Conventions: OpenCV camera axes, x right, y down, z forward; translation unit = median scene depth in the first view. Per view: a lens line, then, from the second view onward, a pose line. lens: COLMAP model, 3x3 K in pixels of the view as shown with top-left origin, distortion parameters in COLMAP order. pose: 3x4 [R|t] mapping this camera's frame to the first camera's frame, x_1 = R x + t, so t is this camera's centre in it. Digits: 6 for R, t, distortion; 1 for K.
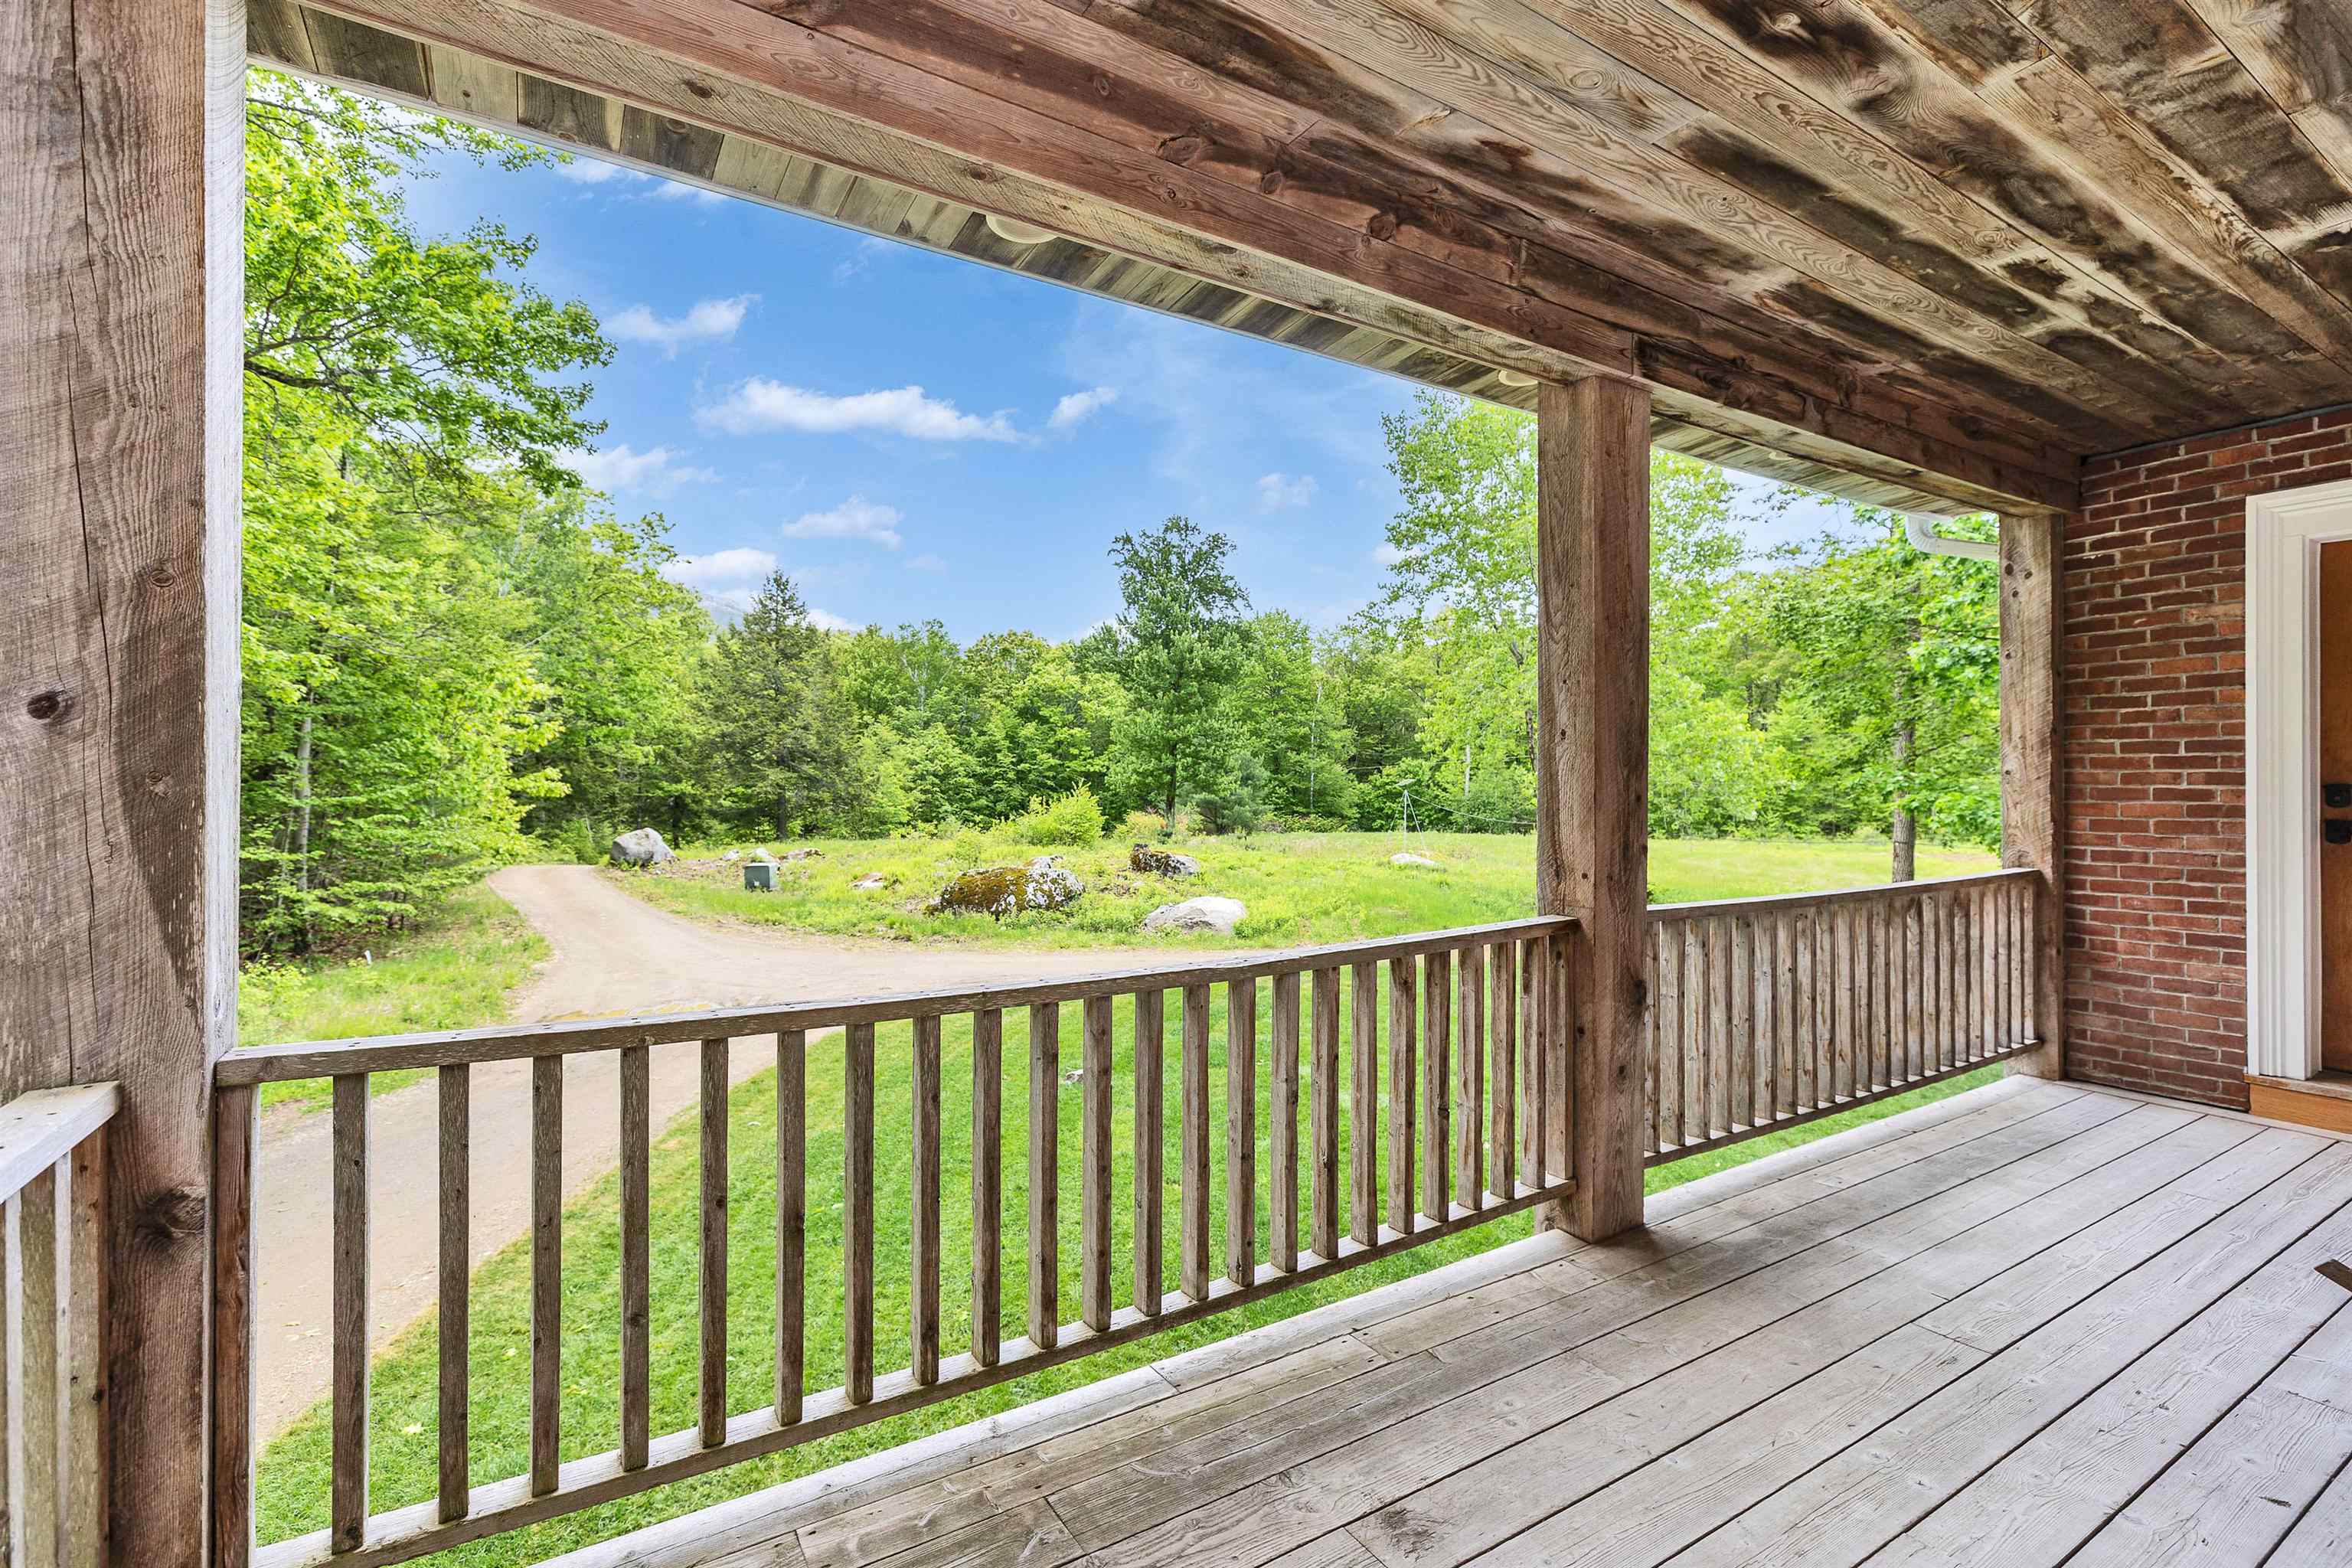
lens RADIAL K [[1052.3, 0, 1165.4], [0, 1052.3, 783.2], [0, 0, 1]] dist [0.004464, -0.000377]
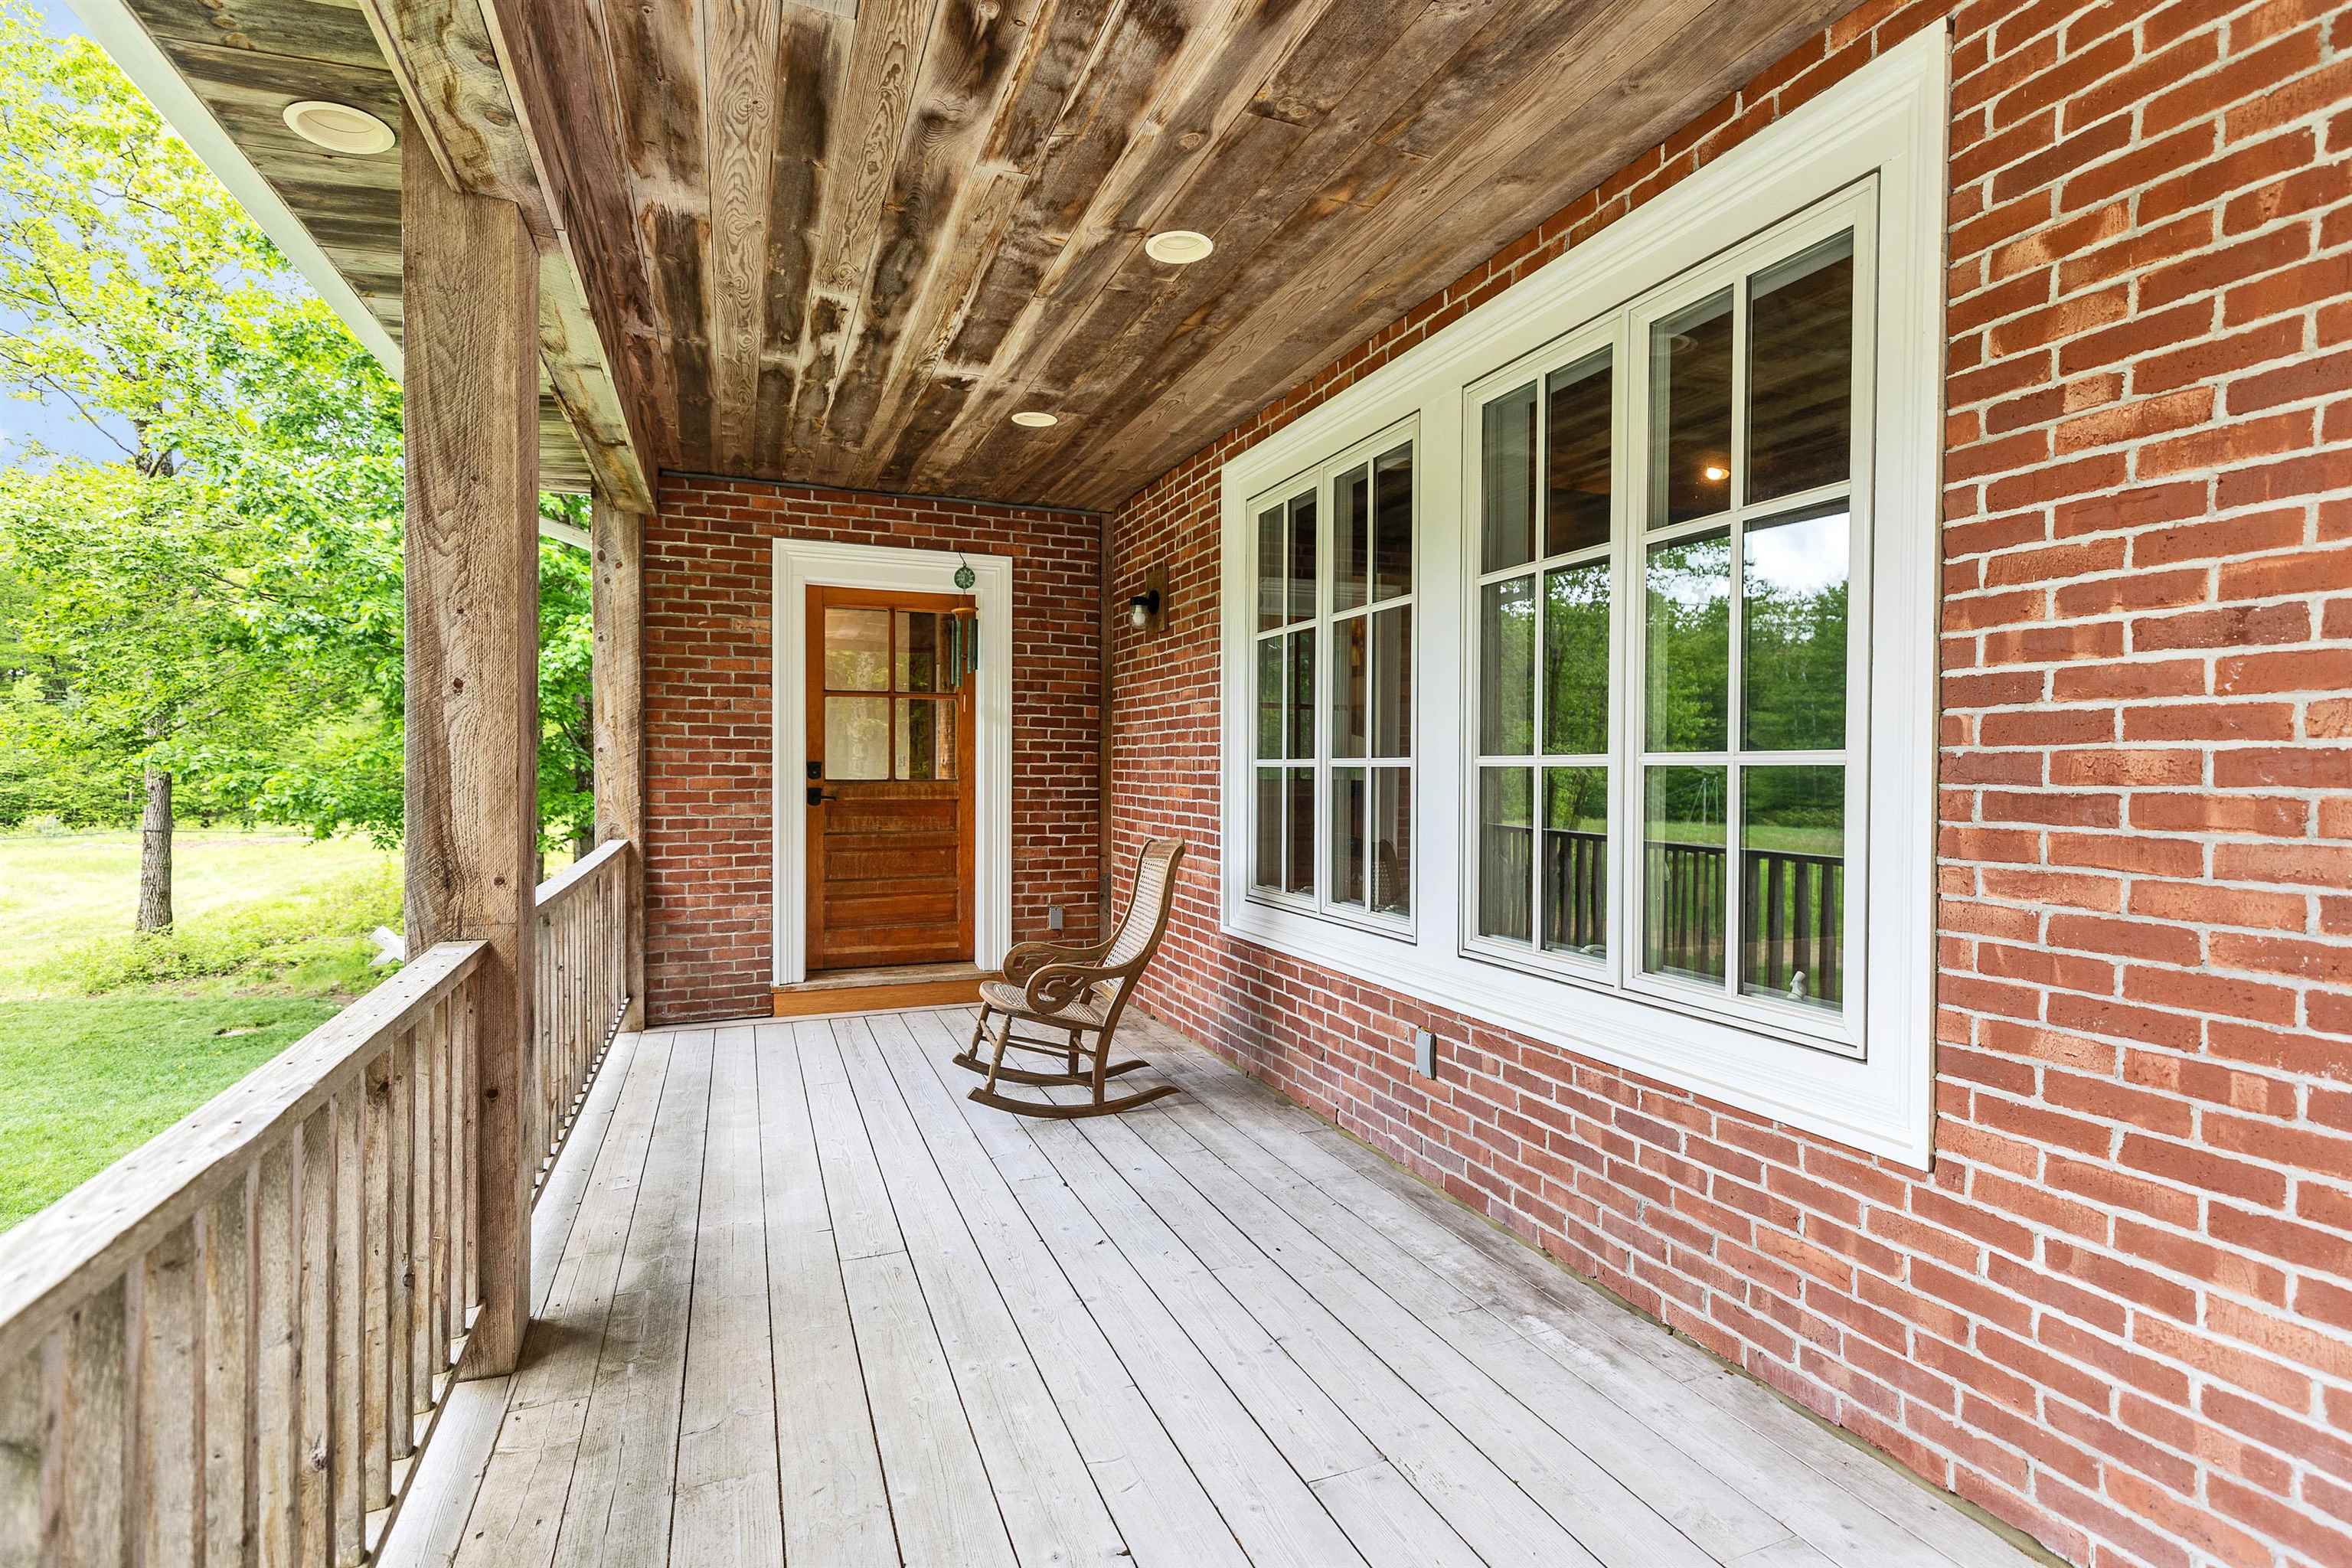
lens RADIAL K [[1083.6, 0, 1171.7], [0, 1083.6, 778.5], [0, 0, 1]] dist [0.002270, 0.000173]
pose [[0.160845, -0.009886, 0.986930, -0.188463], [-0.005000, 0.999929, 0.010832, 0.004183], [-0.986967, -0.006677, 0.160784, 0.288995]]
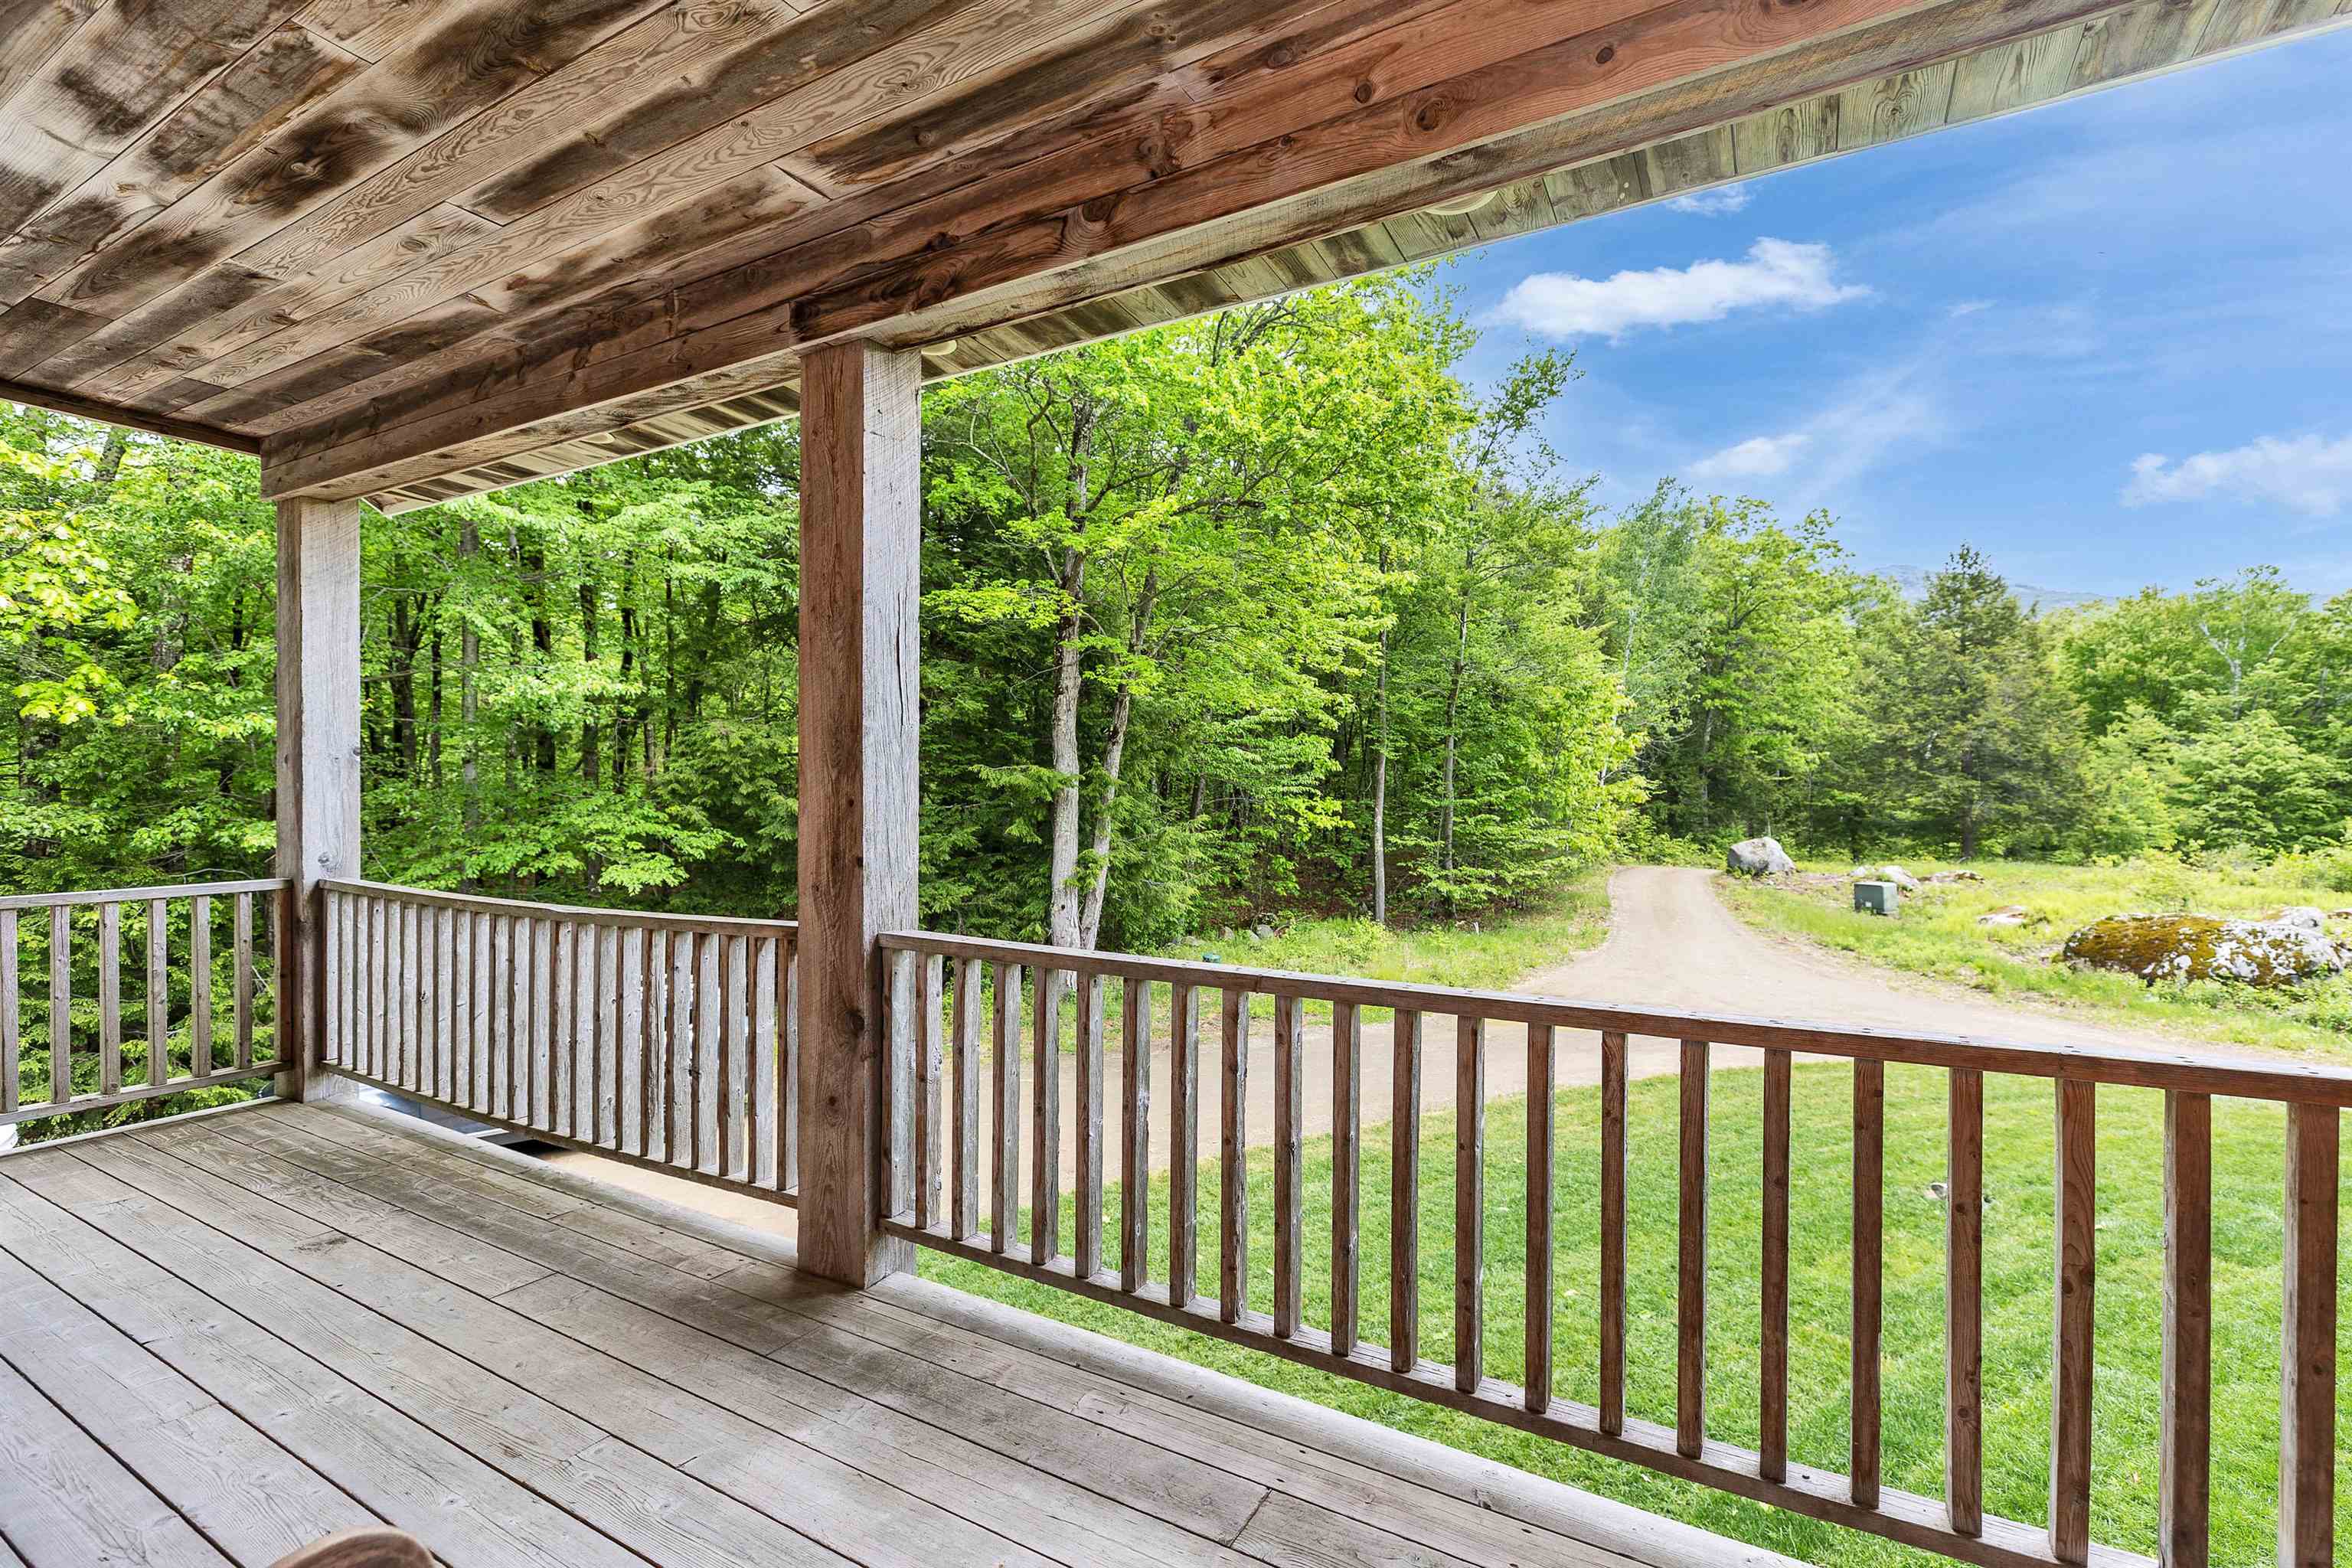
lens RADIAL K [[1047.1, 0, 1194.2], [0, 1047.1, 787.5], [0, 0, 1]] dist [0.003660, -0.000116]
pose [[0.489239, 0.005390, -0.872133, 0.966576], [-0.008737, 0.999961, 0.001279, -0.001680], [0.872106, 0.006994, 0.489268, 0.582329]]
